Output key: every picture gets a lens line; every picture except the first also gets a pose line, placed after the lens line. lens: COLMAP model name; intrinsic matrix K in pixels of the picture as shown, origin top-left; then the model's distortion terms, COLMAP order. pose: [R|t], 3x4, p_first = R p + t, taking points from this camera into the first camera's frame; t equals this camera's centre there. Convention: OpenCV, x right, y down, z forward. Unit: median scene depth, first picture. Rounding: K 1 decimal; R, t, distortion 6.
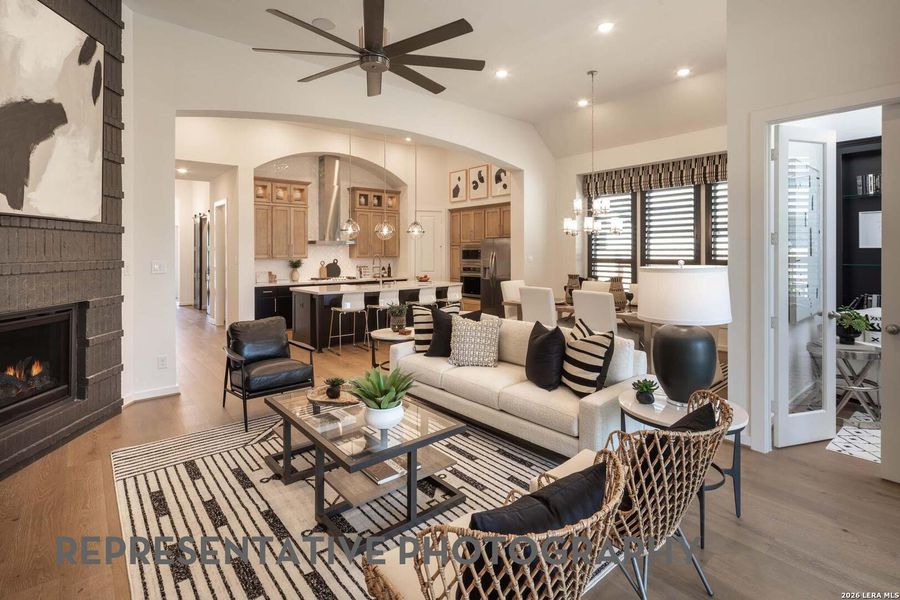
lens RADIAL K [[439.4, 0, 460.4], [0, 439.4, 249.0], [0, 0, 1]] dist [0.005549, -0.003909]
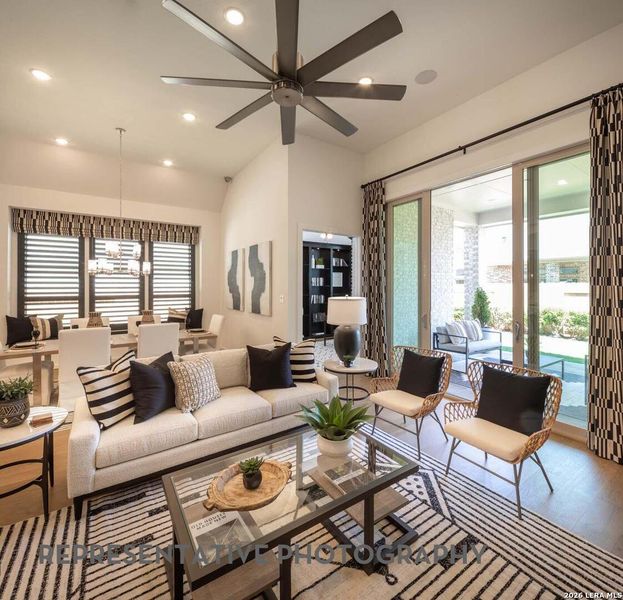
lens RADIAL K [[299.8, 0, 313.6], [0, 299.8, 286.5], [0, 0, 1]] dist [-0.003699, -0.001869]
pose [[0.104116, 0.002886, 0.994561, -0.271625], [-0.000852, 0.999996, -0.002813, -0.000085], [-0.994565, -0.000554, 0.104118, 0.292891]]
